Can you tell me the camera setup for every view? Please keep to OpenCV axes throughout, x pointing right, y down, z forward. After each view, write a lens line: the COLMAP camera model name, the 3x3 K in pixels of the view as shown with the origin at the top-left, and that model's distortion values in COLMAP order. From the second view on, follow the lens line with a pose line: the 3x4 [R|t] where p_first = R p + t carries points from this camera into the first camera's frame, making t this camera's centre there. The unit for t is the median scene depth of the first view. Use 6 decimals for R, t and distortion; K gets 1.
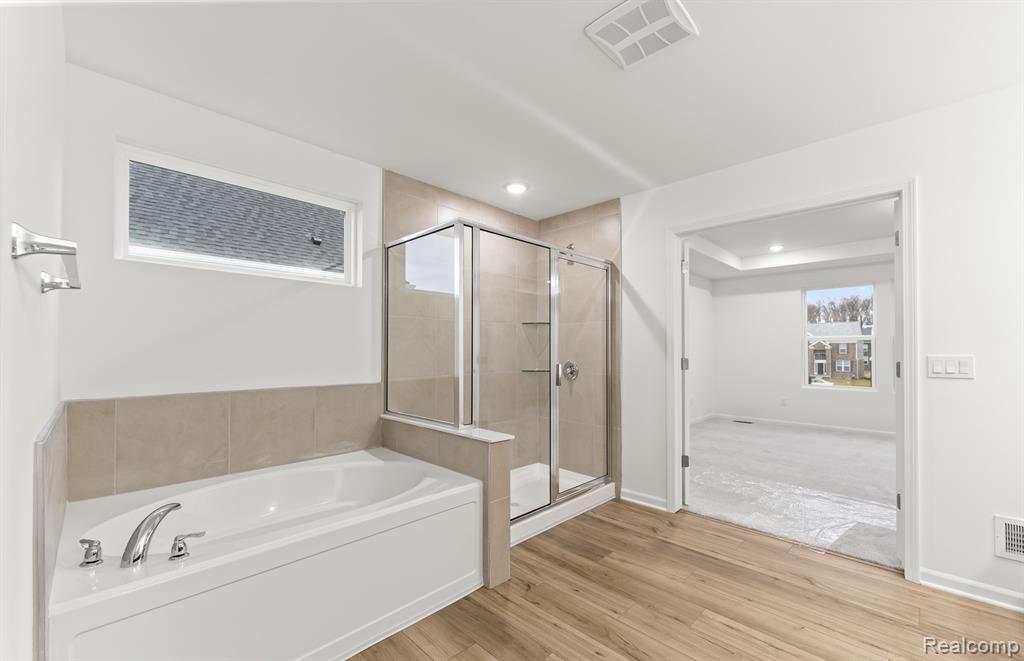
lens RADIAL K [[411.7, 0, 513.8], [0, 411.7, 347.7], [0, 0, 1]] dist [-0.001262, -0.000358]
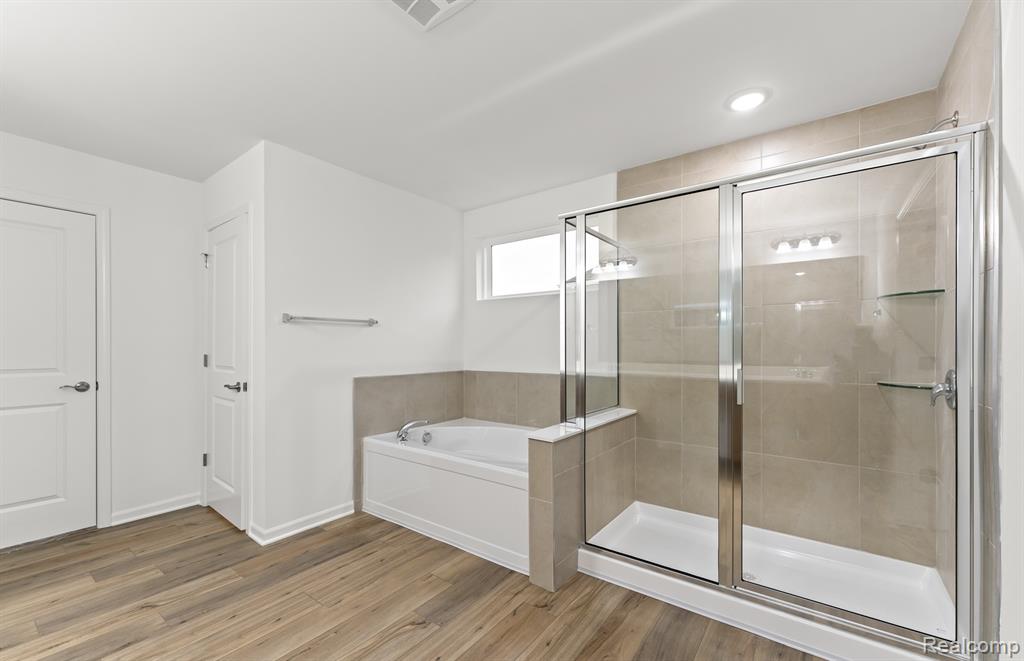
lens RADIAL K [[411.7, 0, 513.8], [0, 411.7, 347.7], [0, 0, 1]] dist [-0.001262, -0.000358]
pose [[0.146503, 0.001663, -0.989209, 0.880605], [0.009252, 0.999953, 0.003051, 0.004233], [0.989167, -0.009599, 0.146481, 0.767196]]
